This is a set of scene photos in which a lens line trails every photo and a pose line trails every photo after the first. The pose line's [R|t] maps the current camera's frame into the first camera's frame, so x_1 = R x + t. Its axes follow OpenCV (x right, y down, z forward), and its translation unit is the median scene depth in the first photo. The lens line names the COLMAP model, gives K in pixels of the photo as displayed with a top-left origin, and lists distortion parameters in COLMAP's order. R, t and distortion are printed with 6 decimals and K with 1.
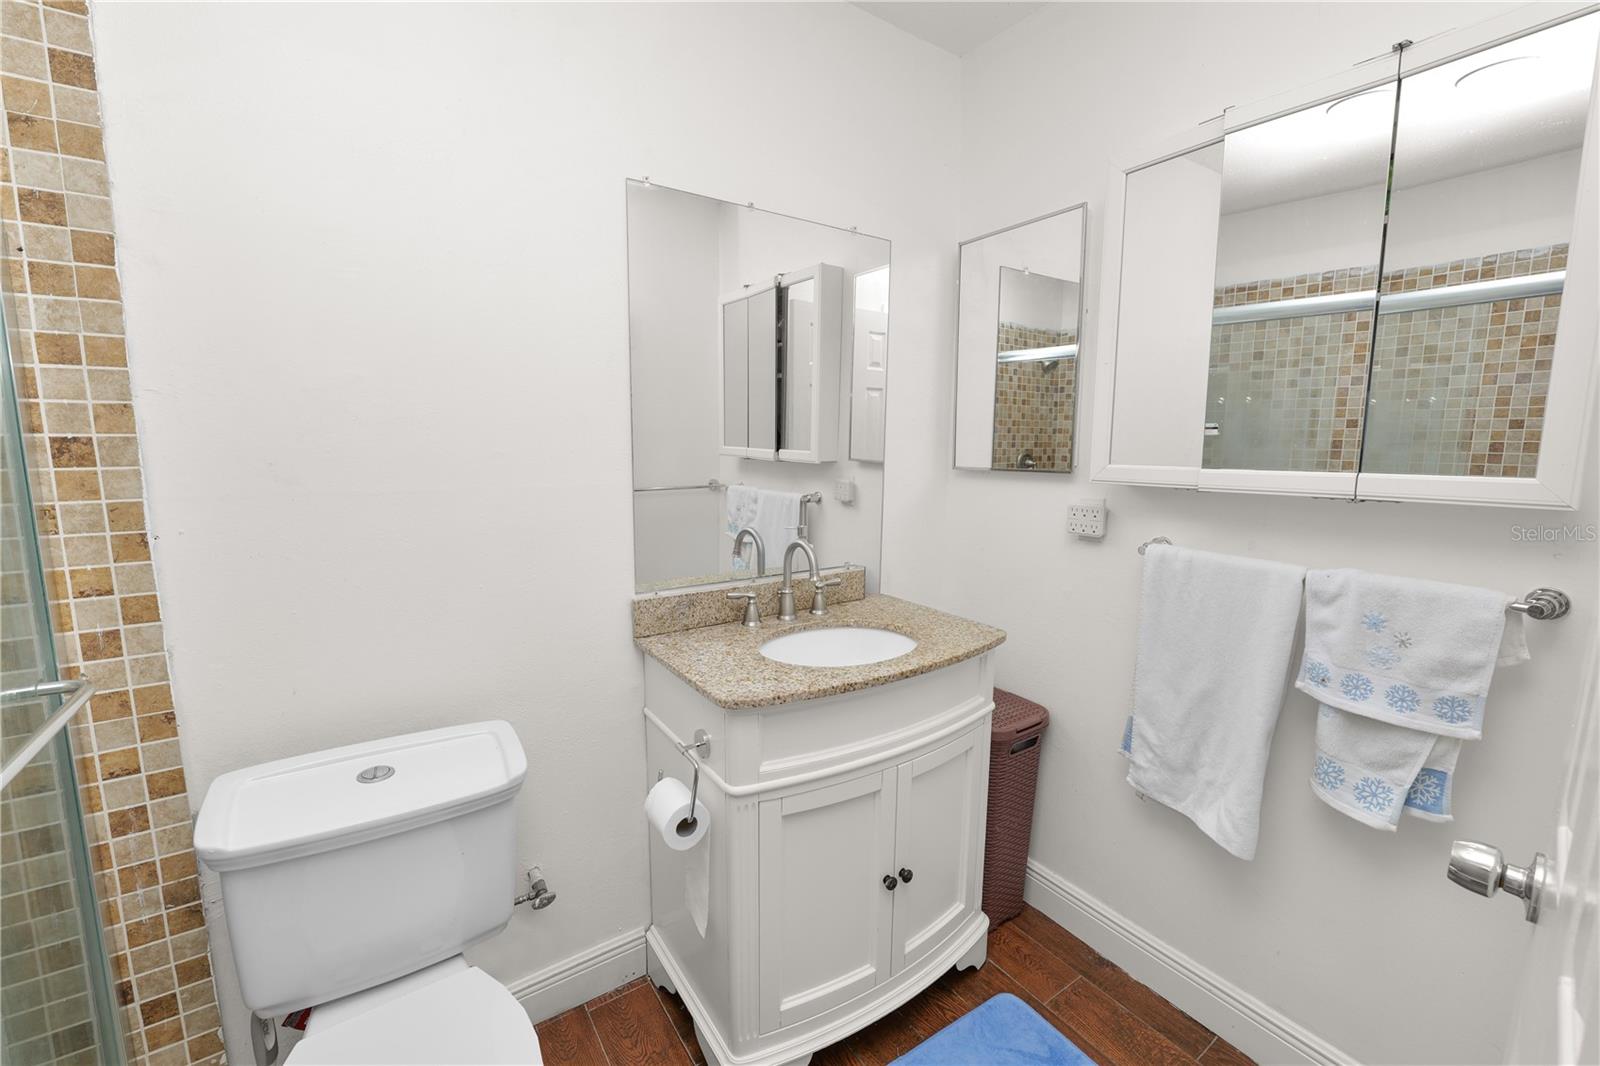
lens RADIAL K [[652.7, 0, 800.8], [0, 652.7, 526.3], [0, 0, 1]] dist [-0.010572, 0.000636]
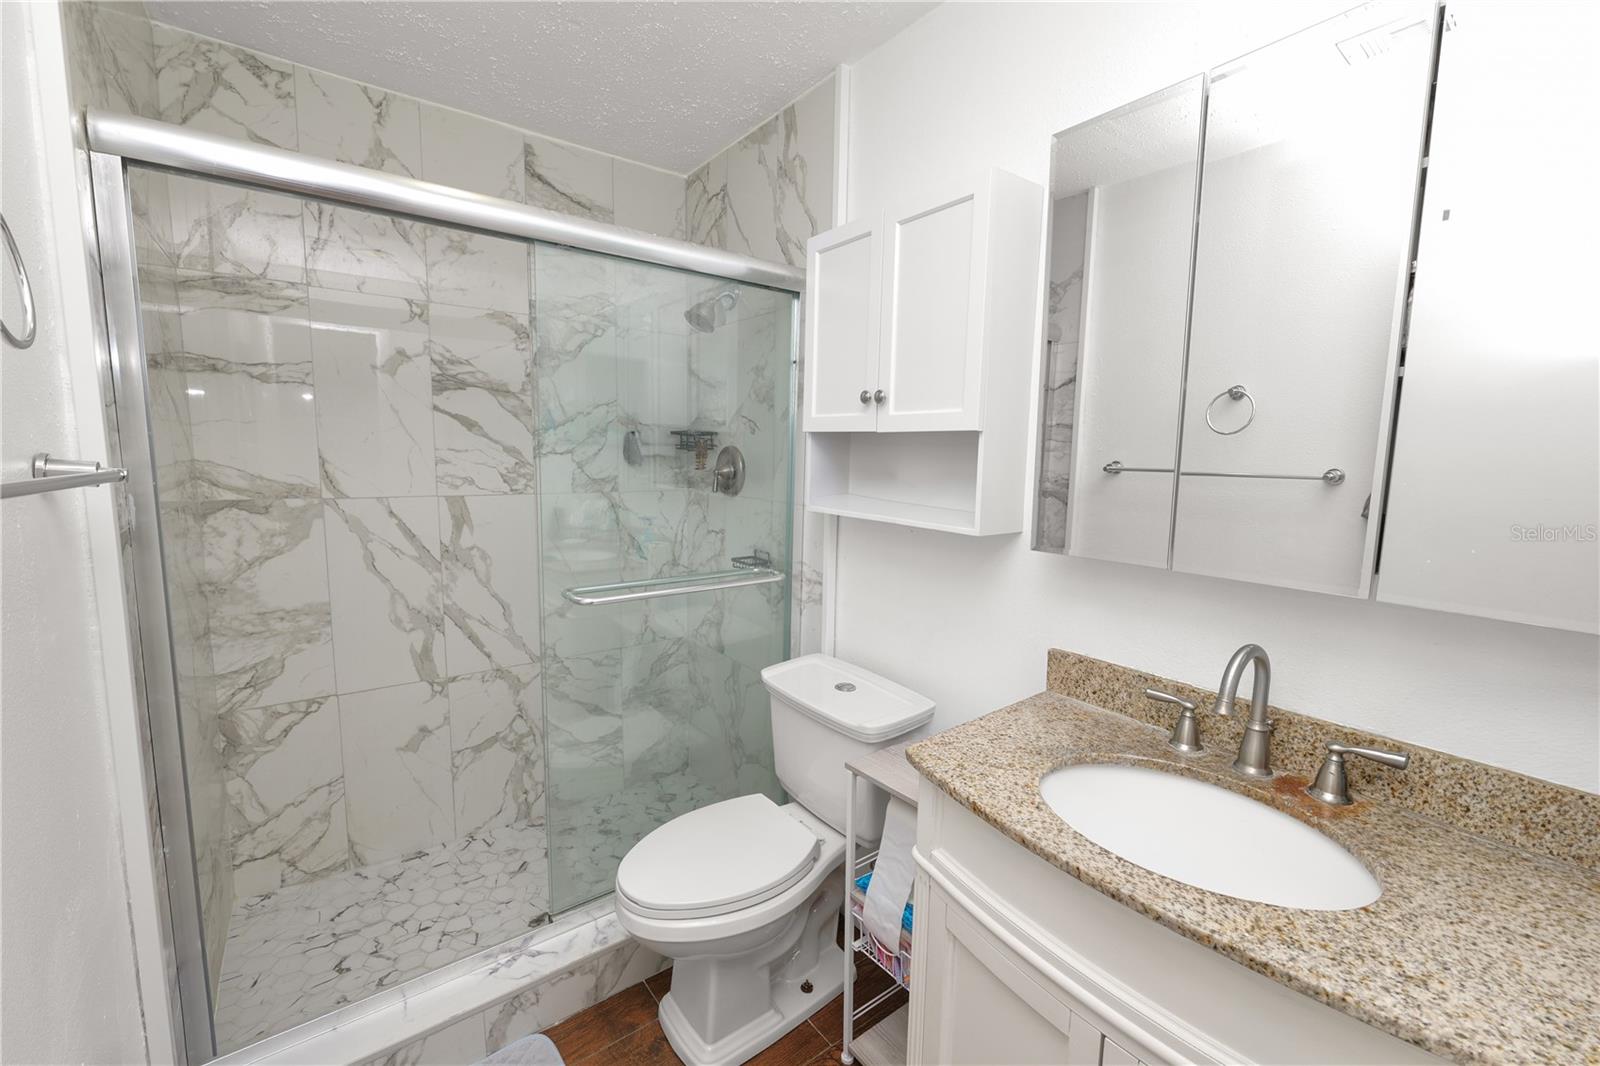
lens RADIAL K [[652.7, 0, 800.8], [0, 652.7, 526.3], [0, 0, 1]] dist [-0.010572, 0.000636]
pose [[0.051220, 0.109829, -0.992630, 0.556983], [-0.164509, 0.981285, 0.100085, -0.077989], [0.985045, 0.158170, 0.068330, 0.537861]]
